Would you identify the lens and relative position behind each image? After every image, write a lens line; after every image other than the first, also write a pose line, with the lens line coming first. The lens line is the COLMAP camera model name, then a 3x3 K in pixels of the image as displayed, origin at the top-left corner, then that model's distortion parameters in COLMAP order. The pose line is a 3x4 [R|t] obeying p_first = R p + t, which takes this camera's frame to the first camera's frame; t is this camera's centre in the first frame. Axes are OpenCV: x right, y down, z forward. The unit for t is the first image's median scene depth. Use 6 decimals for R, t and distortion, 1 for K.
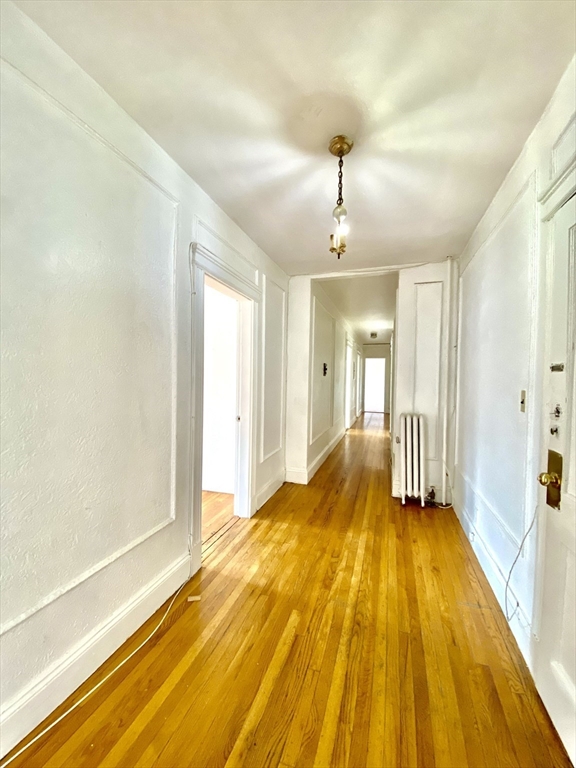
lens RADIAL K [[324.2, 0, 289.0], [0, 324.2, 380.2], [0, 0, 1]] dist [0.024130, -0.021775]
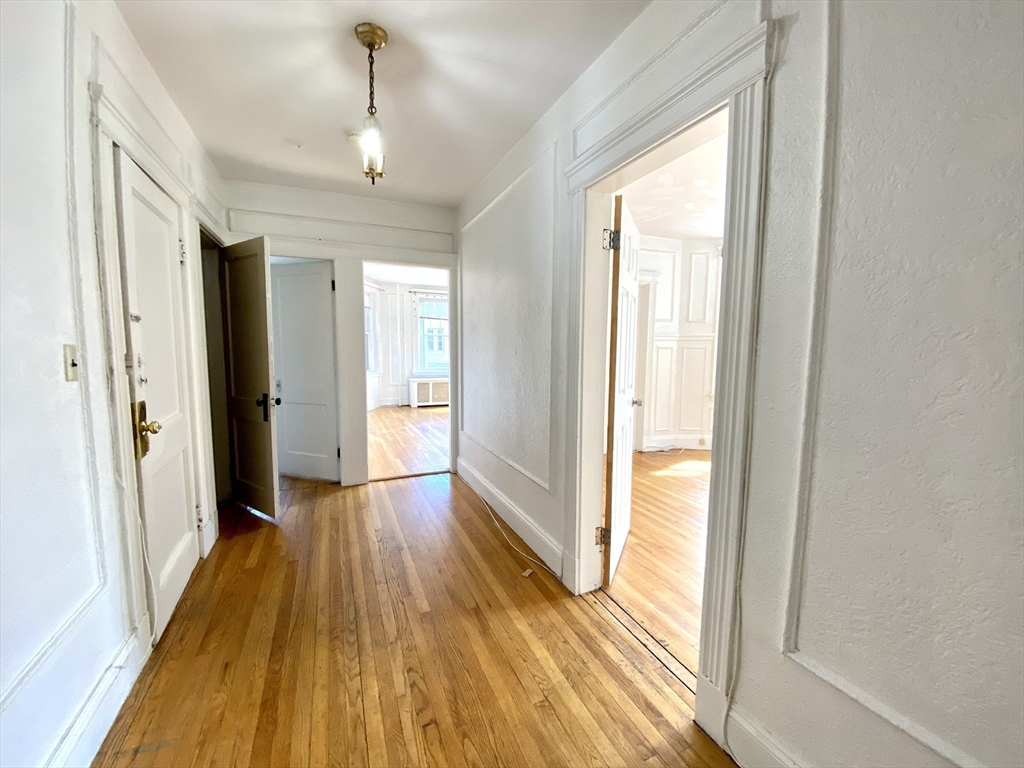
lens RADIAL K [[432.3, 0, 507.0], [0, 432.3, 383.8], [0, 0, 1]] dist [0.024130, -0.021775]
pose [[-0.773128, 0.034587, -0.633307, 0.516600], [-0.027963, 0.995682, 0.088514, 0.006750], [0.633634, 0.086141, -0.768822, 1.805561]]
